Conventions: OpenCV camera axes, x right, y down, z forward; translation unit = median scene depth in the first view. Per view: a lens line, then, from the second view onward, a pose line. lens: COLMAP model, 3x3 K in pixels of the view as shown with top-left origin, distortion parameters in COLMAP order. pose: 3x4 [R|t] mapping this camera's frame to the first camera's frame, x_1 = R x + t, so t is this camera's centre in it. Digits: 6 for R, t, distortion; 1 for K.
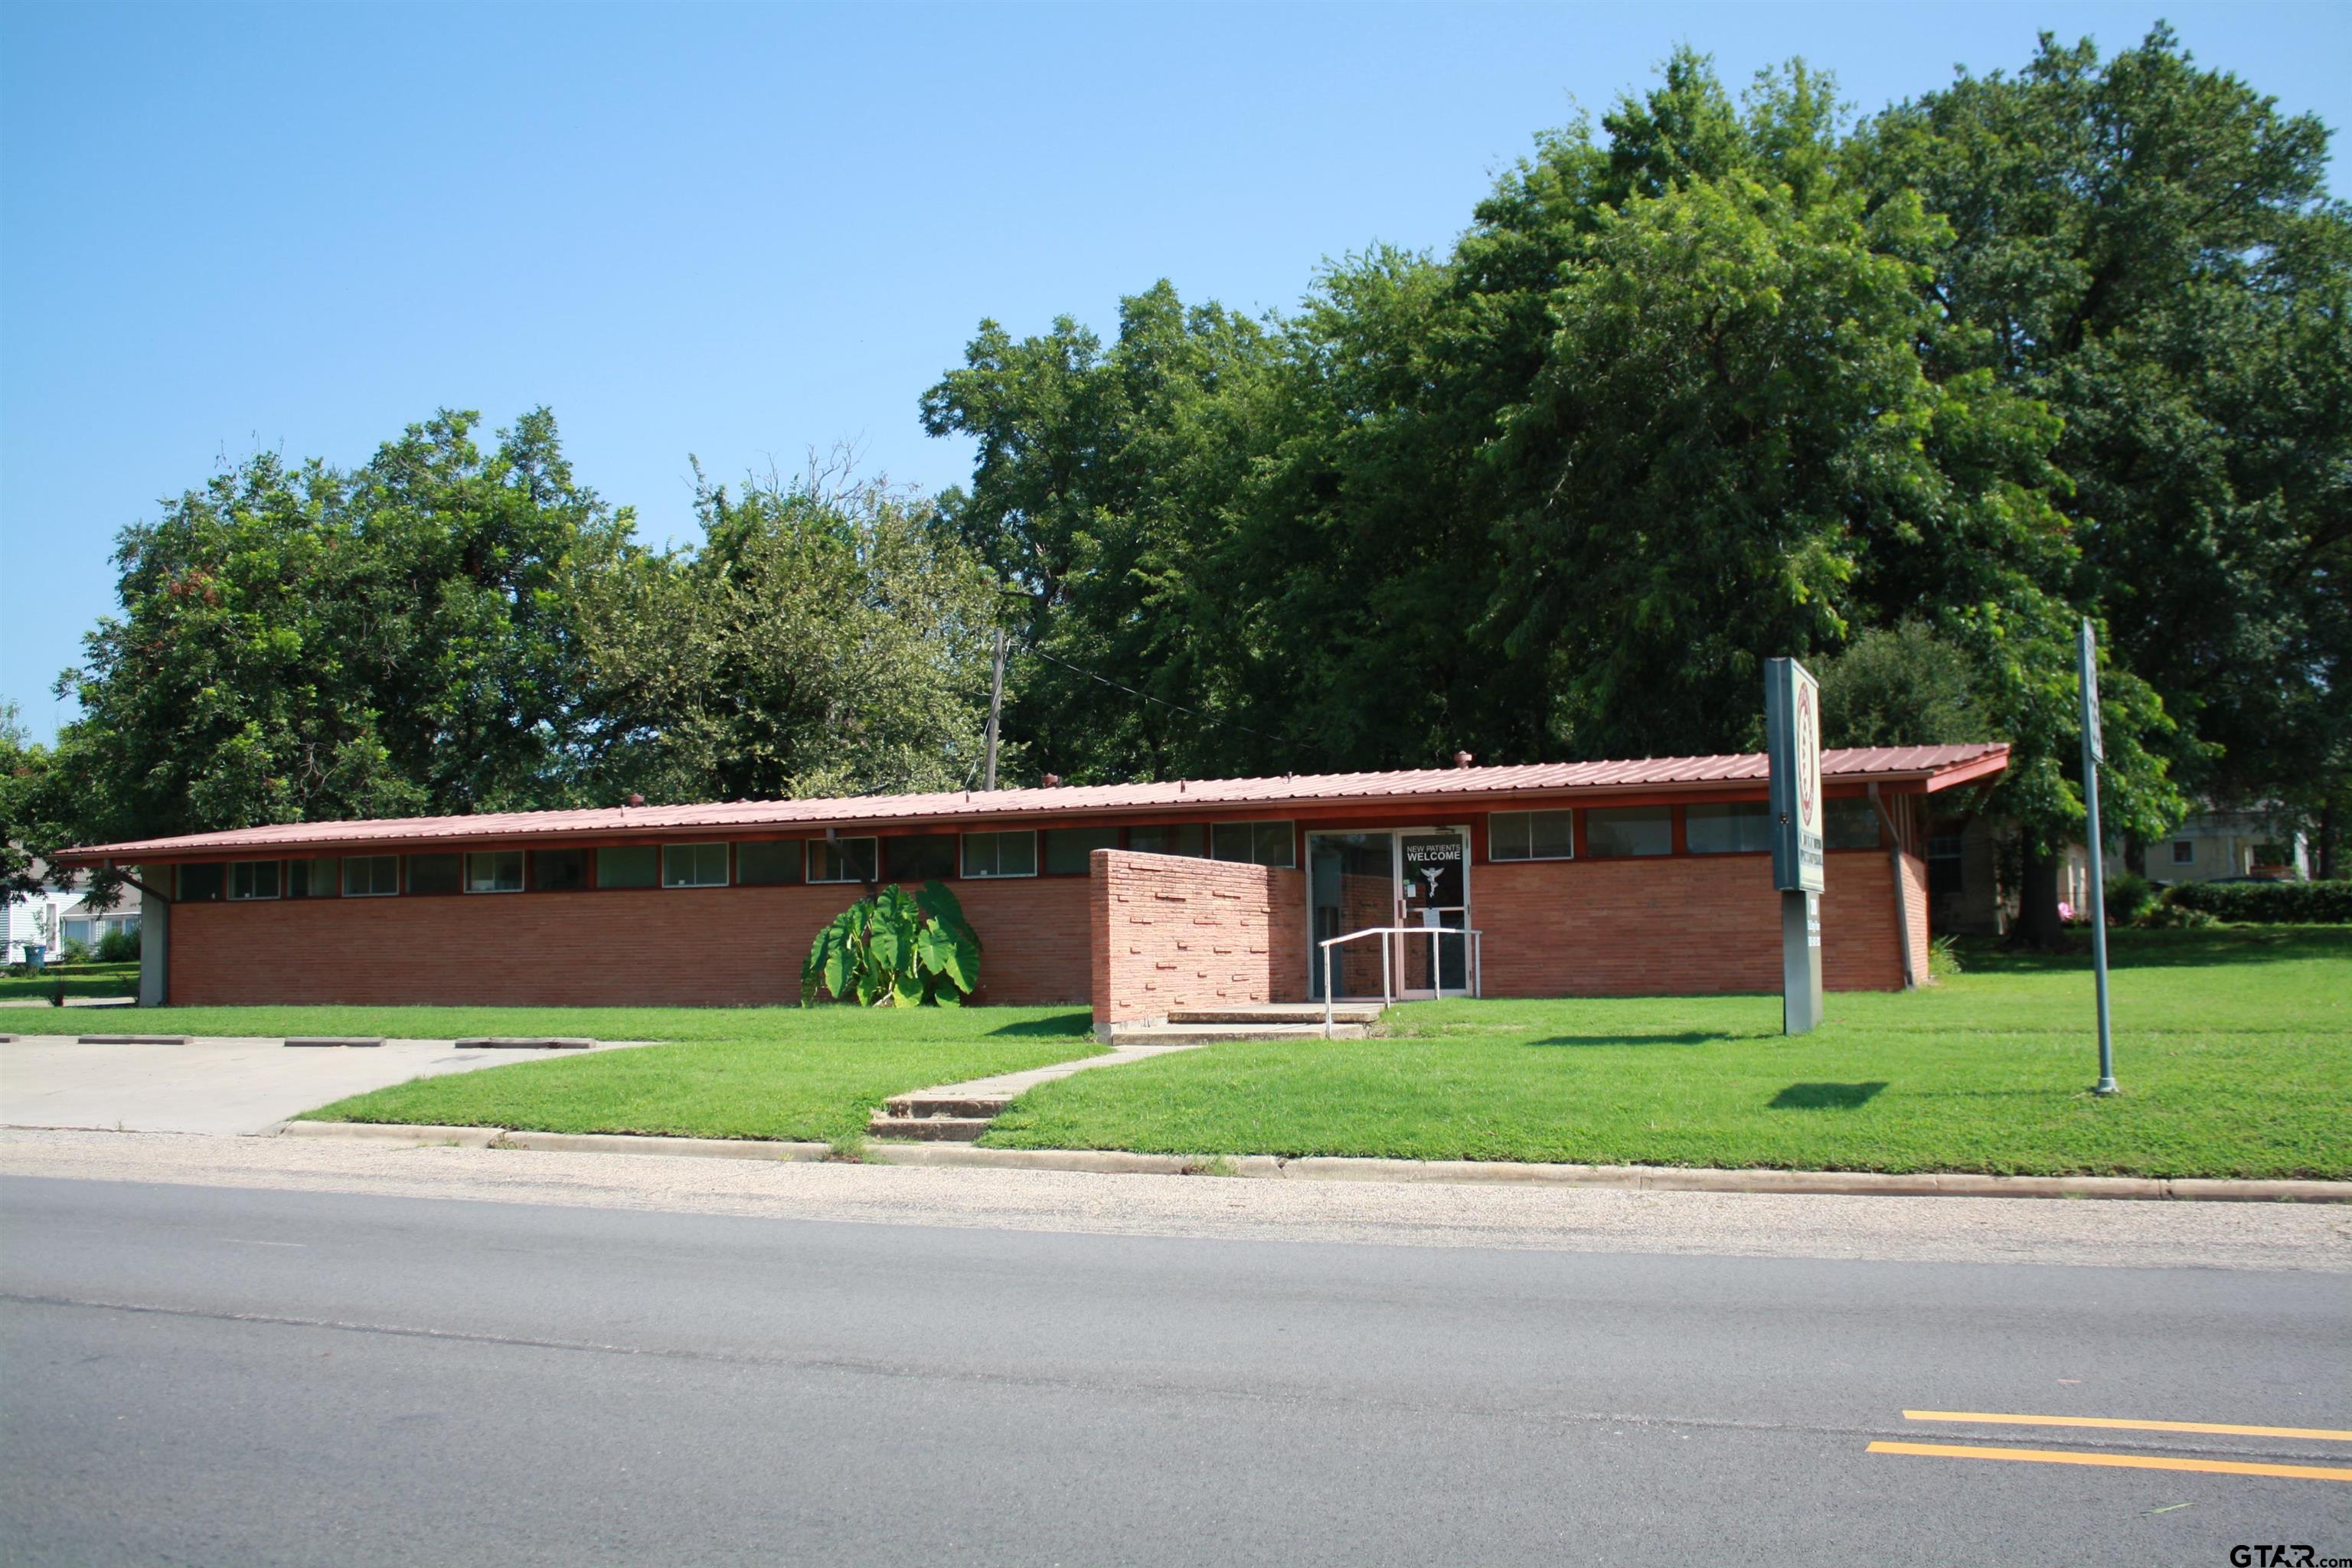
lens RADIAL K [[2285.0, 0, 1176.0], [0, 2285.0, 784.0], [0, 0, 1]] dist [0.003764, 0.007750]
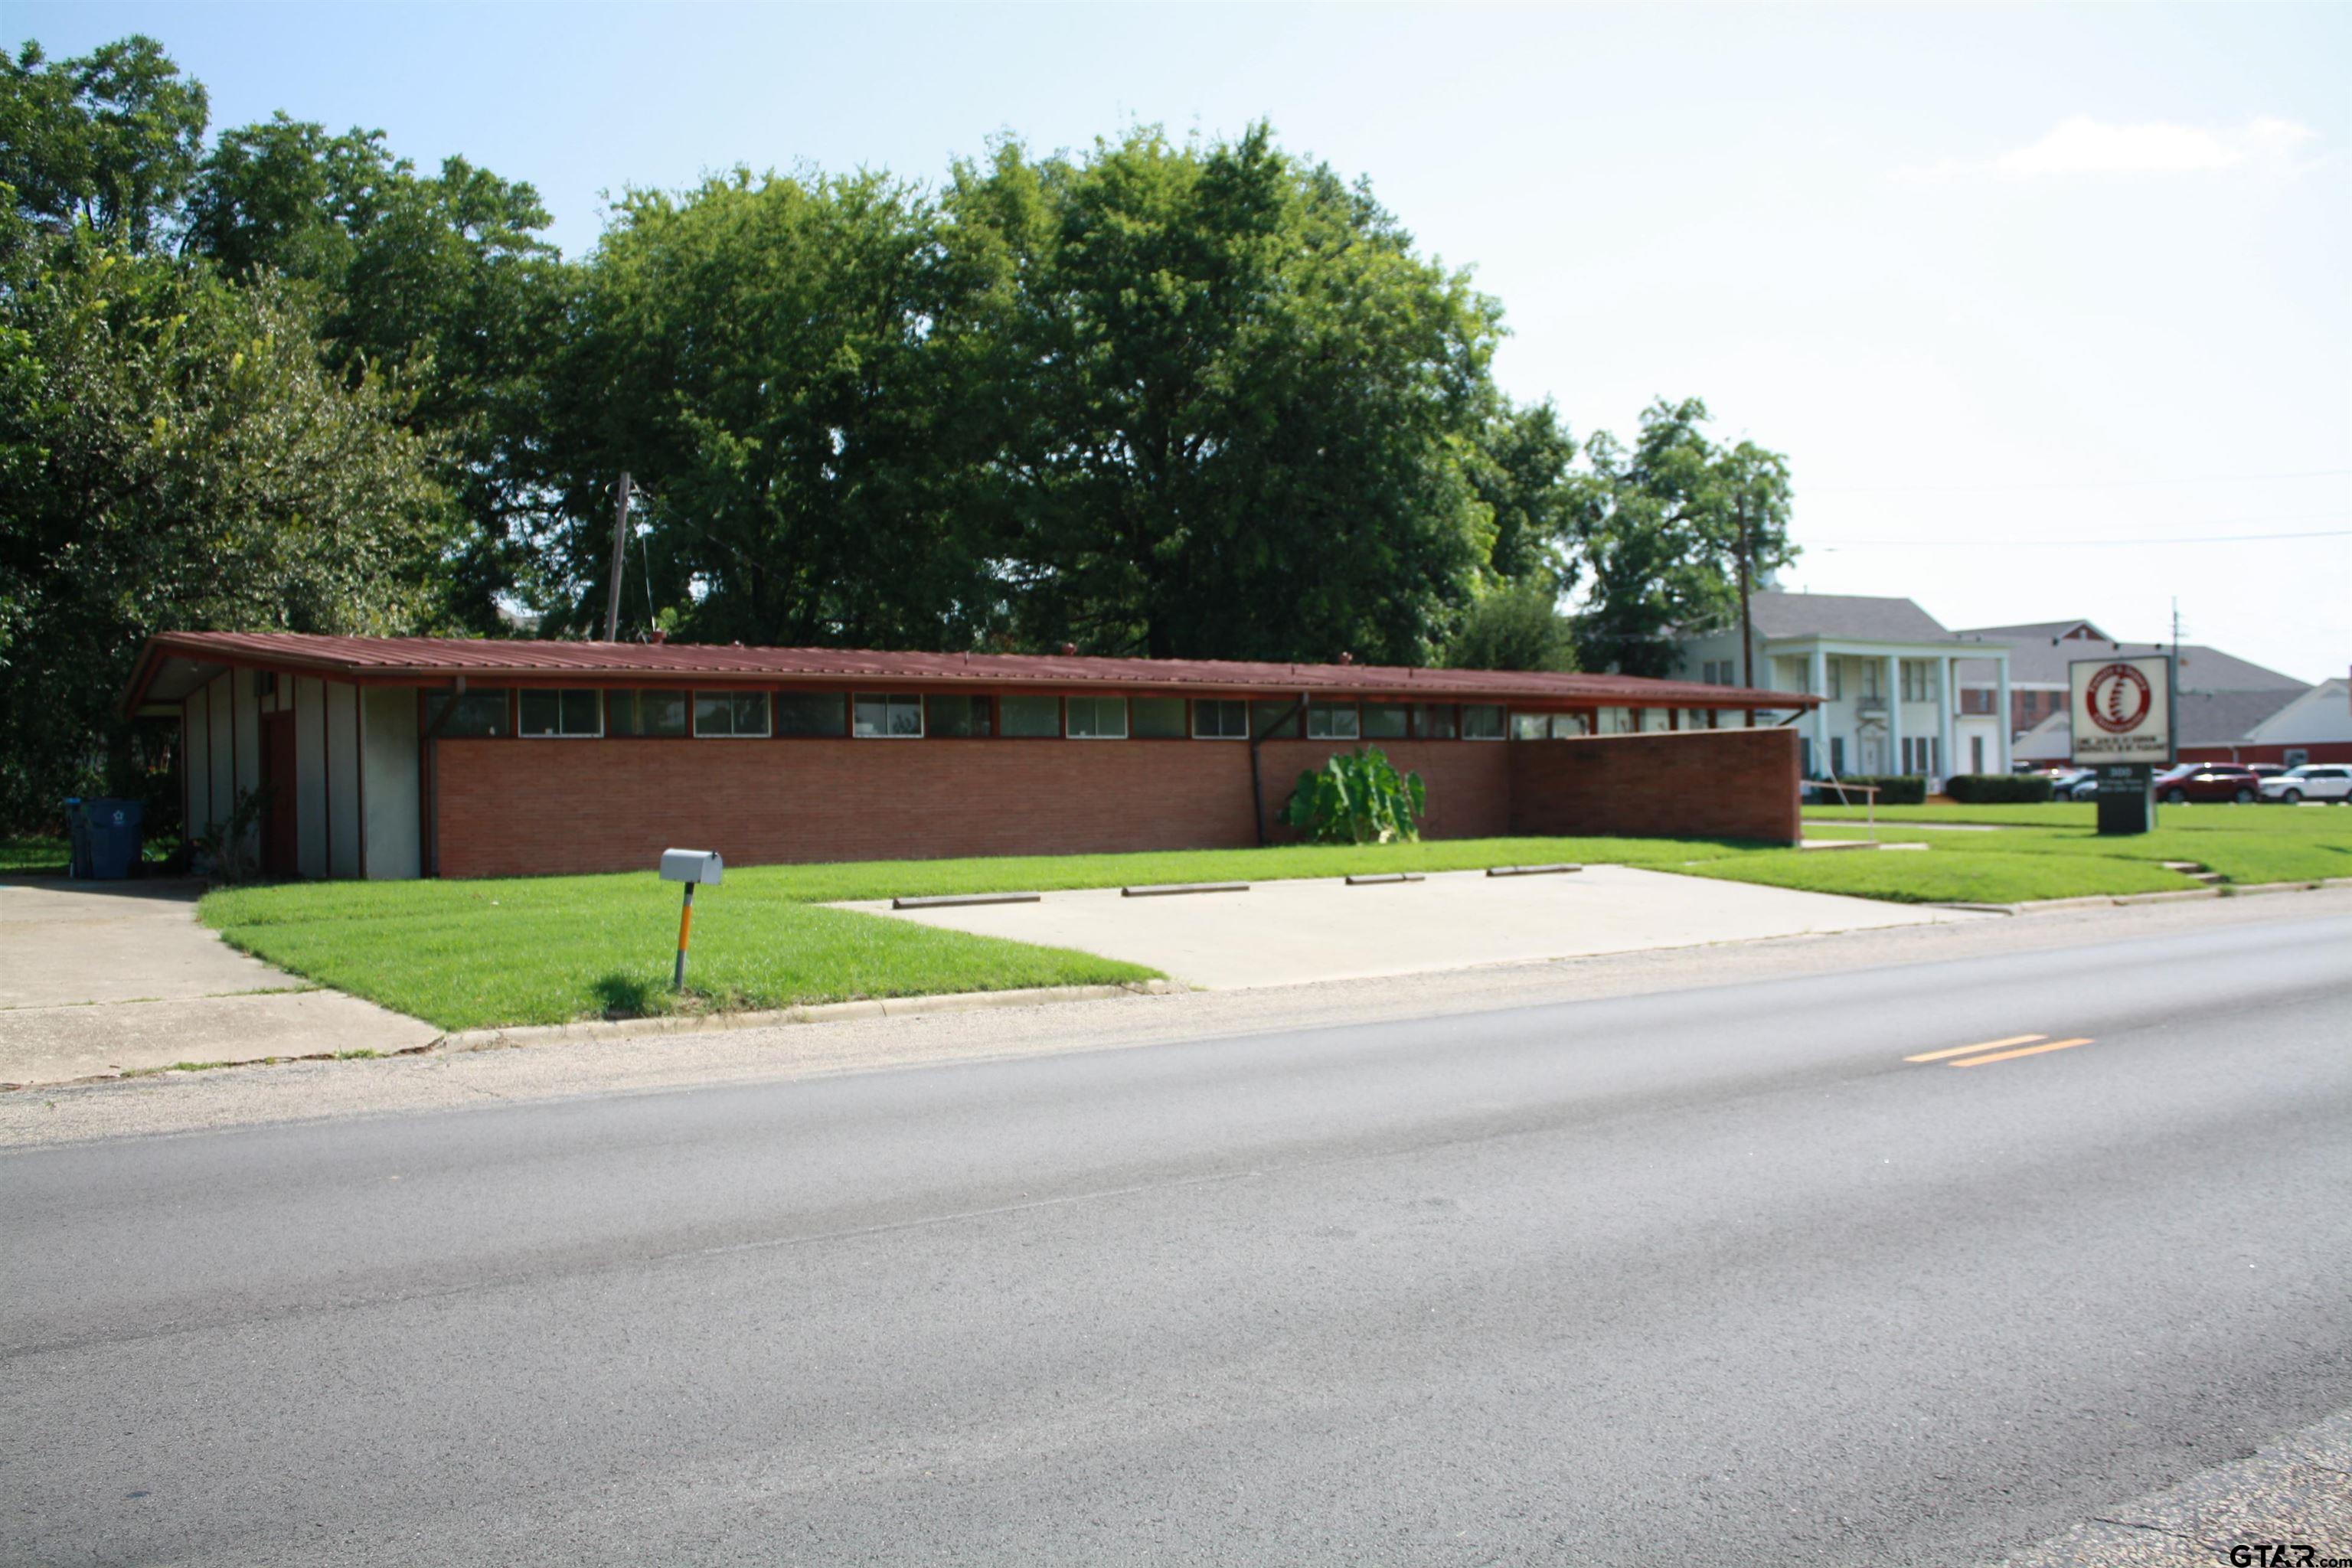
lens RADIAL K [[2216.8, 0, 1176.0], [0, 2216.8, 784.0], [0, 0, 1]] dist [0.140783, 0.004532]
pose [[0.470272, 0.010471, 0.882459, -1.043889], [-0.052501, 0.998491, 0.016130, 0.045905], [-0.880958, -0.053916, 0.470112, 0.481643]]
